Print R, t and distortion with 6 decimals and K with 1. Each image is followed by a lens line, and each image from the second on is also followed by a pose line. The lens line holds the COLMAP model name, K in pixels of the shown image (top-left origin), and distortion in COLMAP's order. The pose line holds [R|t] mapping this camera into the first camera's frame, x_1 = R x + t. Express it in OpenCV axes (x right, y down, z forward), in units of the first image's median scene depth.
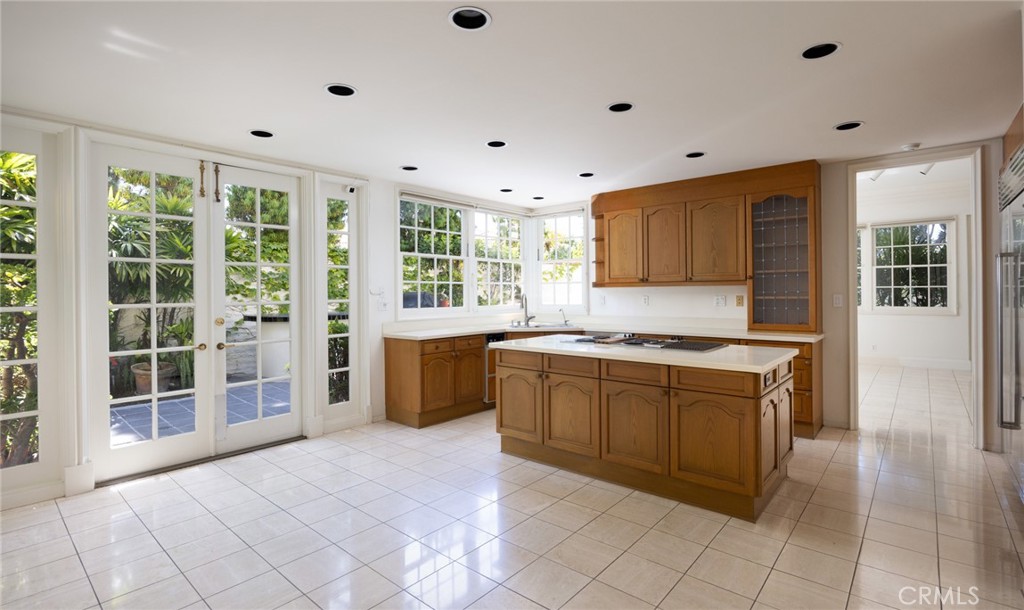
lens RADIAL K [[479.0, 0, 513.0], [0, 479.0, 303.7], [0, 0, 1]] dist [0.001065, 0.000102]
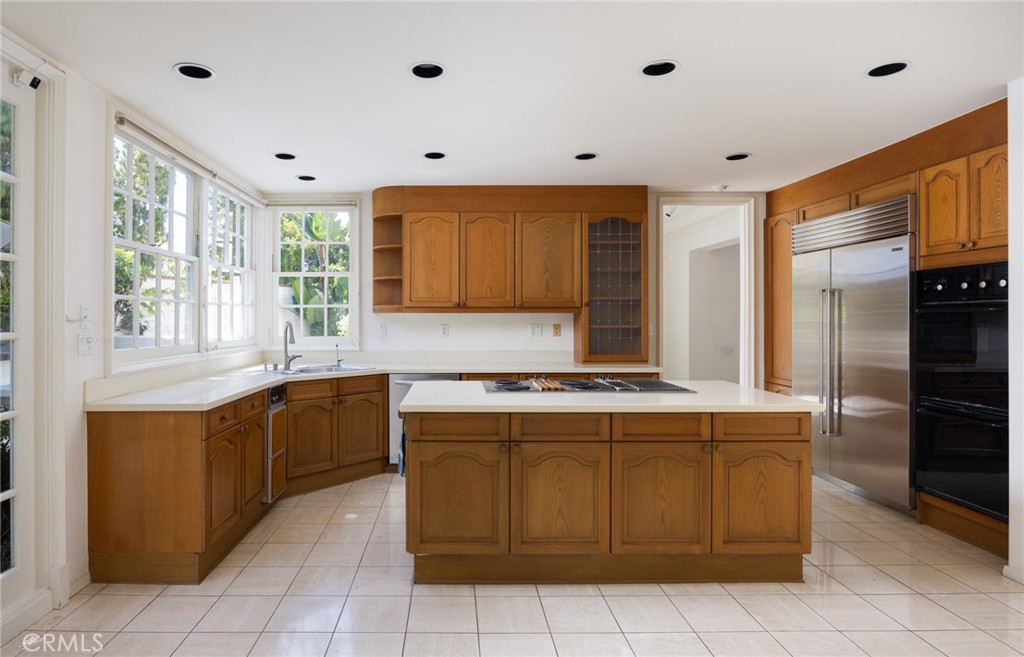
lens RADIAL K [[557.1, 0, 512.0], [0, 557.1, 328.5], [0, 0, 1]] dist [-0.012295, 0.000303]
pose [[0.761348, -0.003489, 0.648334, -0.330479], [0.011635, 0.999898, -0.008282, -0.003168], [-0.648239, 0.013849, 0.761311, 0.335416]]
